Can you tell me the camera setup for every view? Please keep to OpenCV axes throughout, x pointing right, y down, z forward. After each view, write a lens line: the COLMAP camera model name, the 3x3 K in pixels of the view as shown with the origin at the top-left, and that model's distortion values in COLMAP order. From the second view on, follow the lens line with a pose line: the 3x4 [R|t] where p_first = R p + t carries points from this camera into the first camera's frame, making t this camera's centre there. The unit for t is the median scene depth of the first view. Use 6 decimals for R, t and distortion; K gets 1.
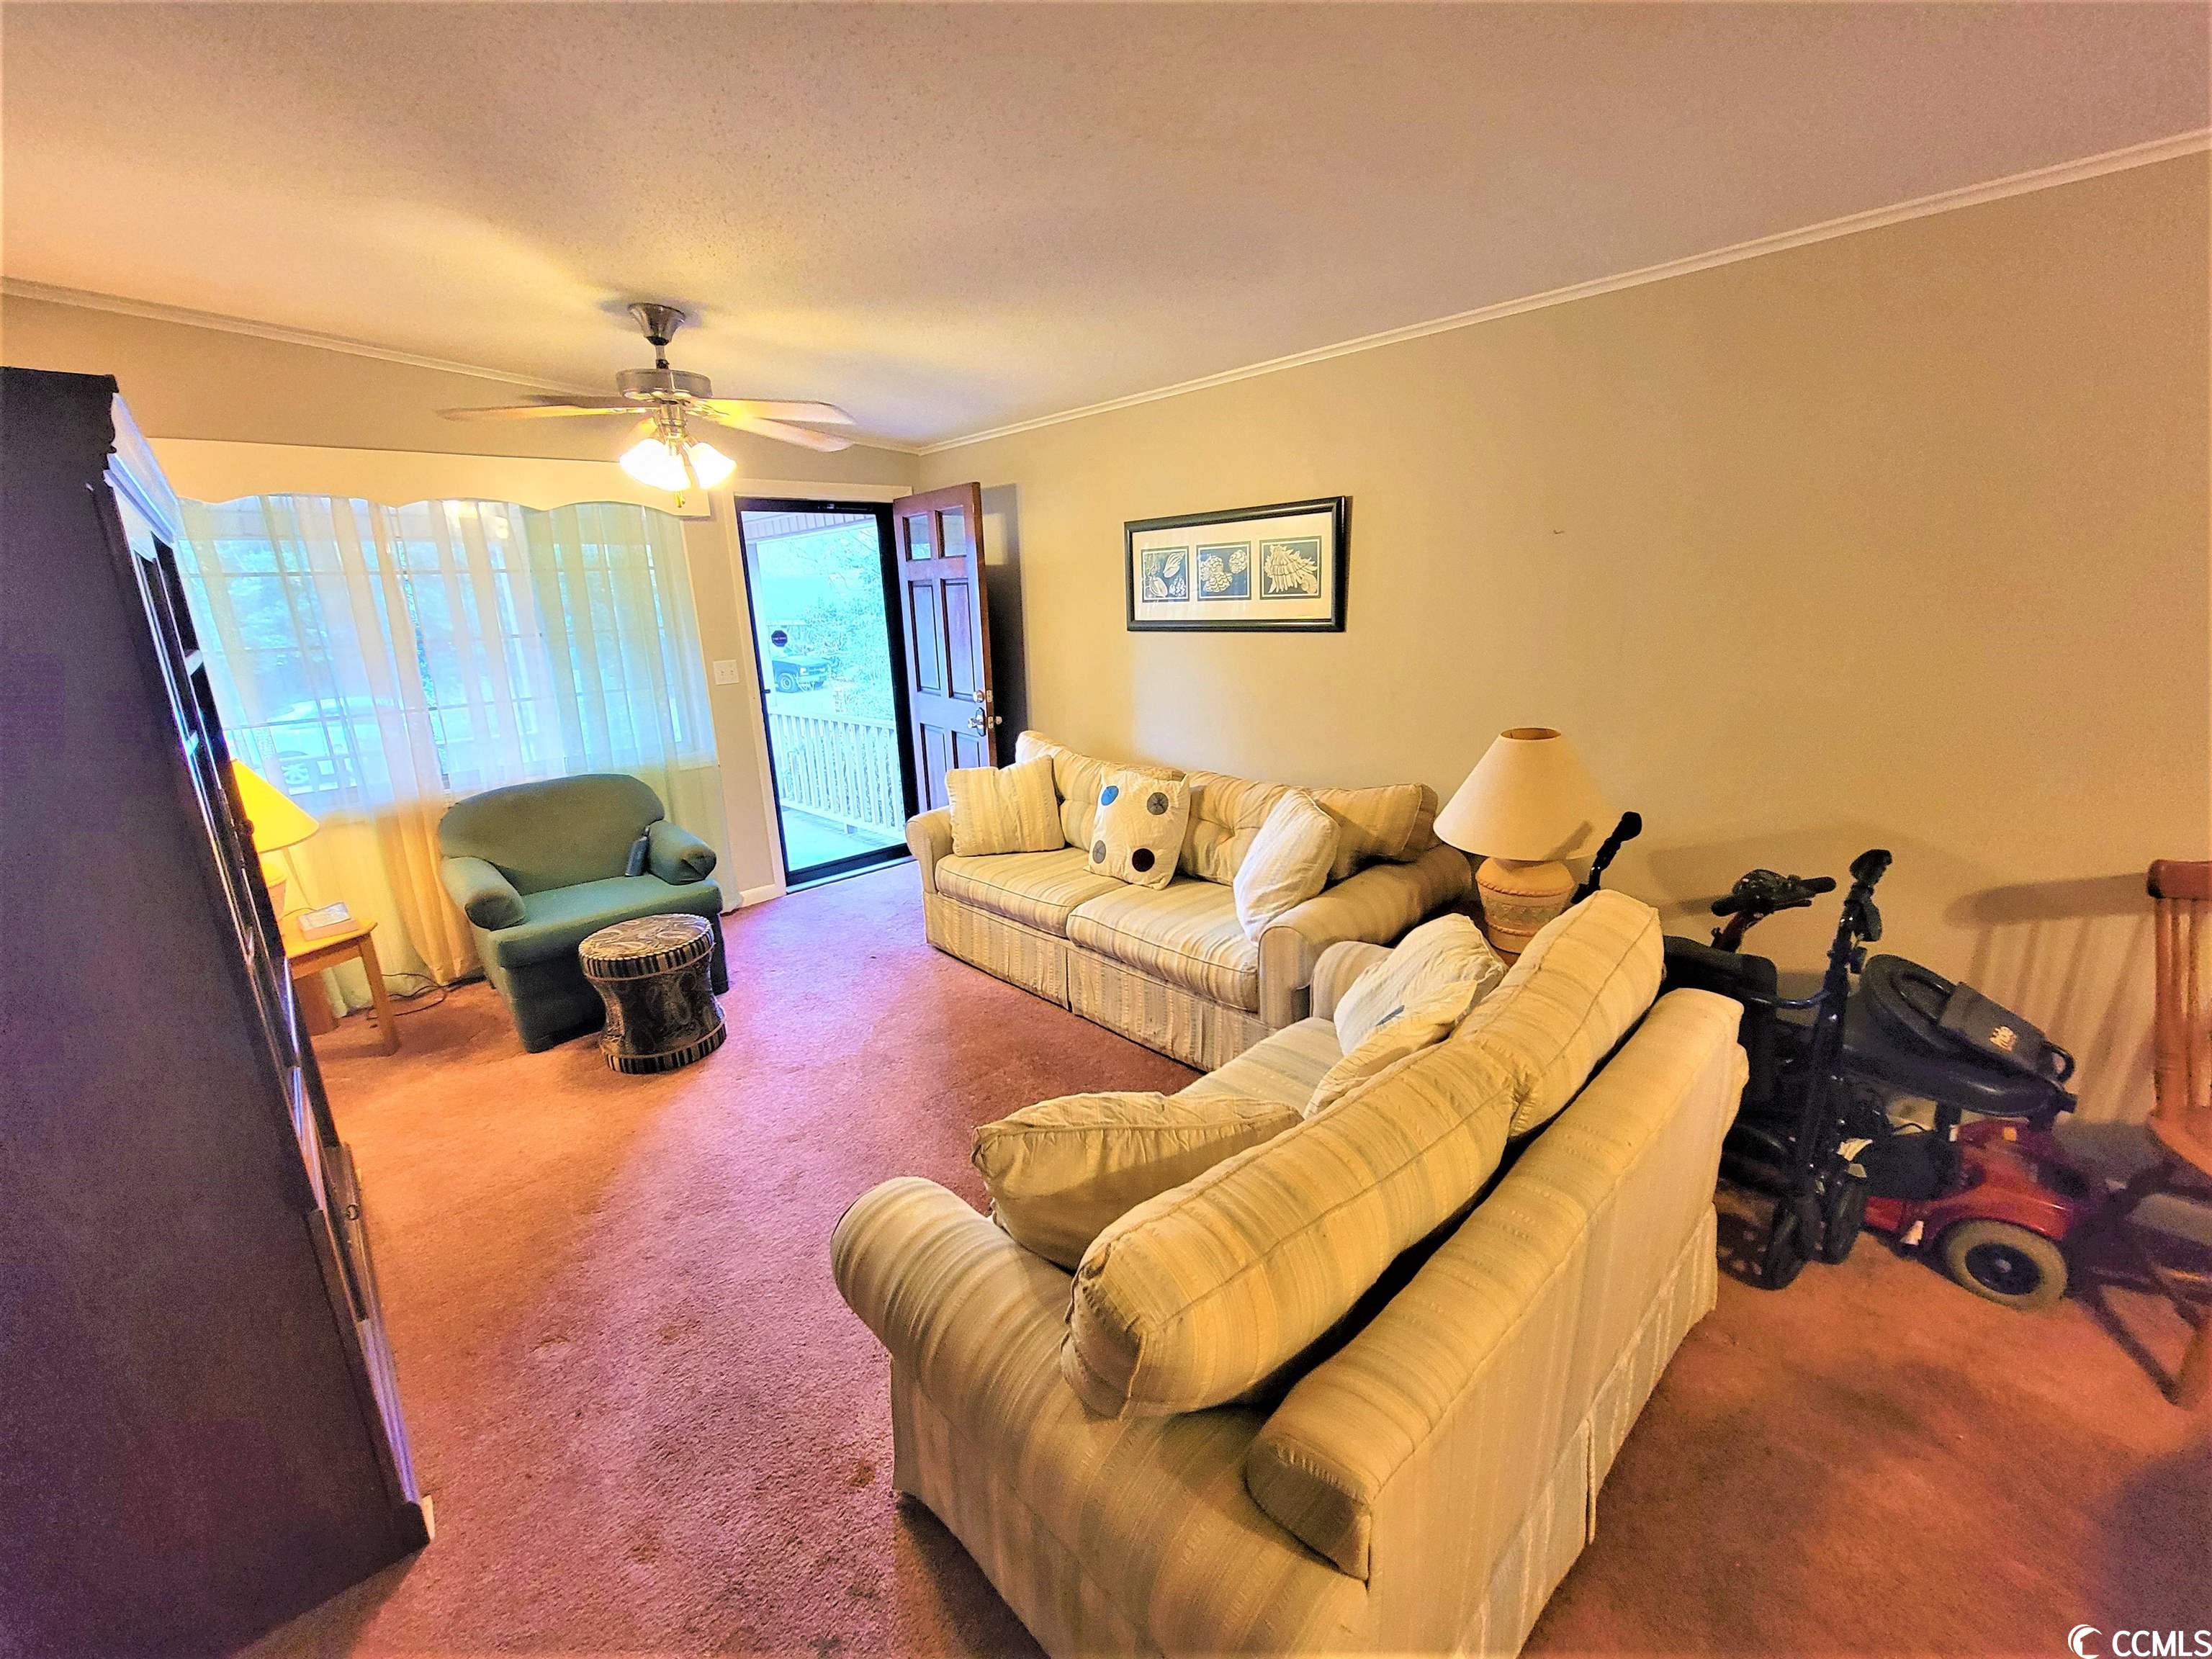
lens RADIAL K [[898.8, 0, 1108.5], [0, 898.8, 829.3], [0, 0, 1]] dist [-0.002971, 0.001095]
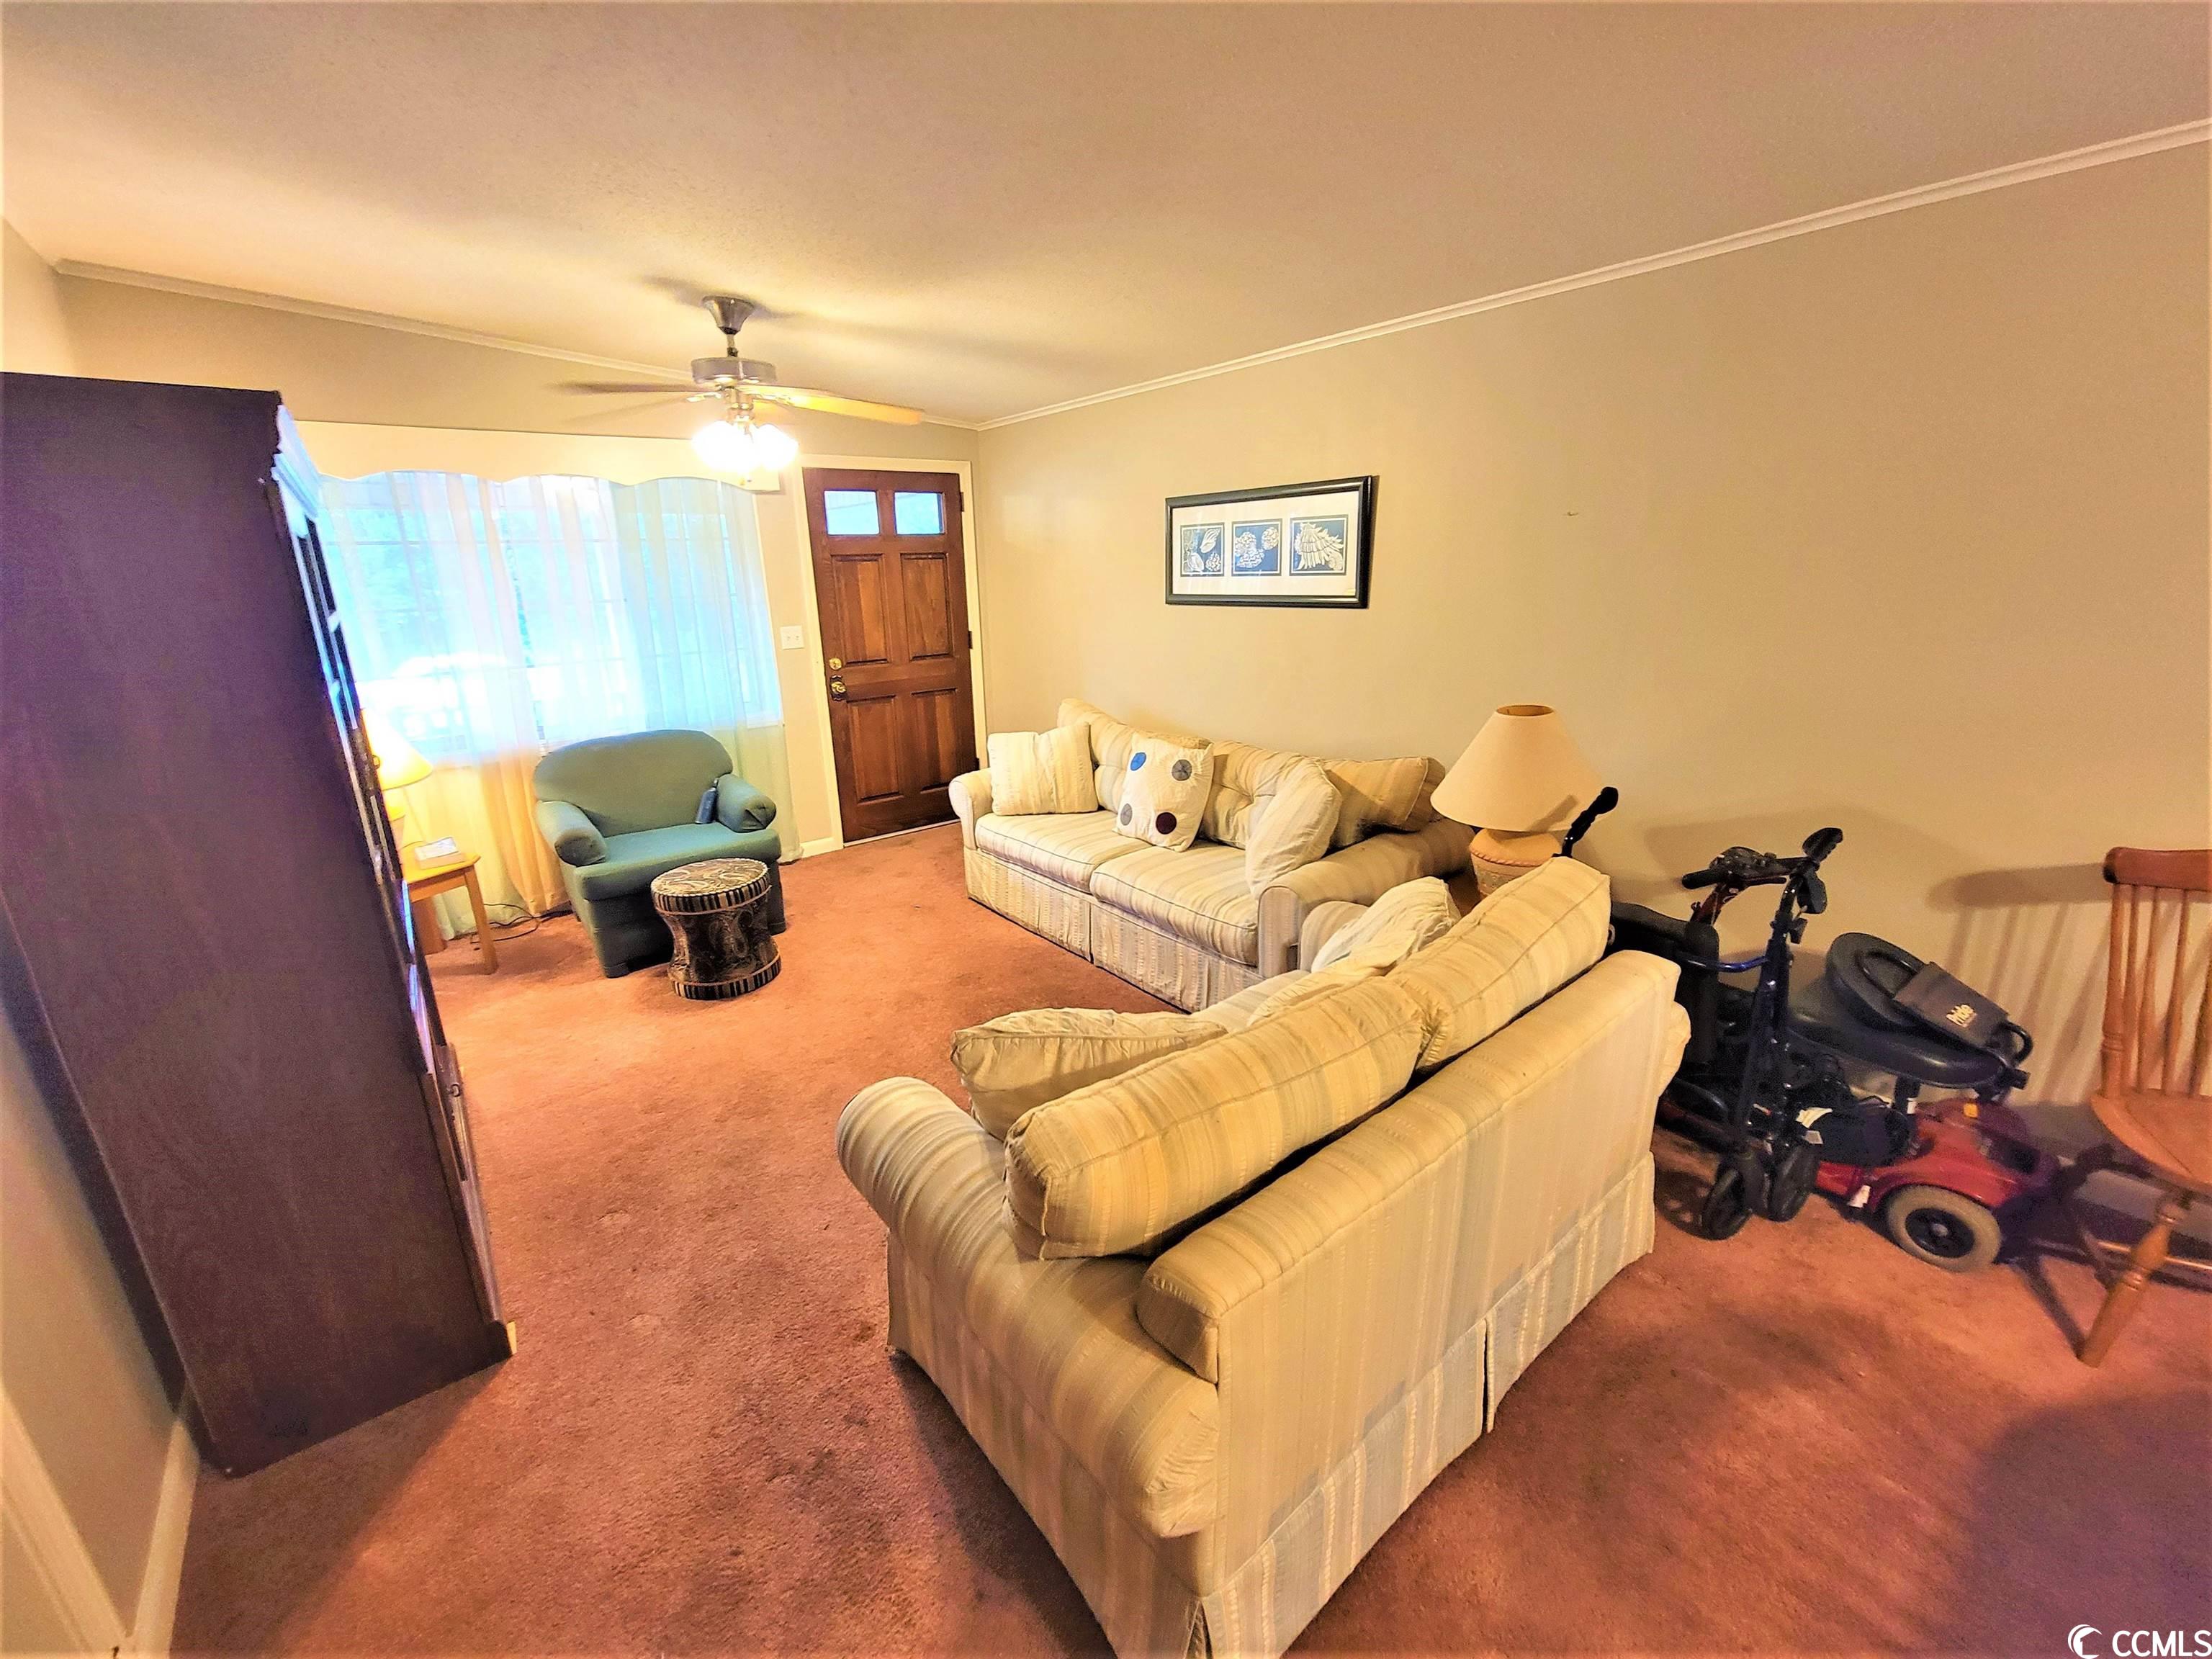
lens RADIAL K [[898.8, 0, 1106.7], [0, 898.8, 825.2], [0, 0, 1]] dist [-0.002971, 0.001095]
pose [[0.996465, 0.033230, -0.077161, 0.092681], [-0.031096, 0.999104, 0.028703, 0.015362], [0.078046, -0.026203, 0.996605, -0.103578]]
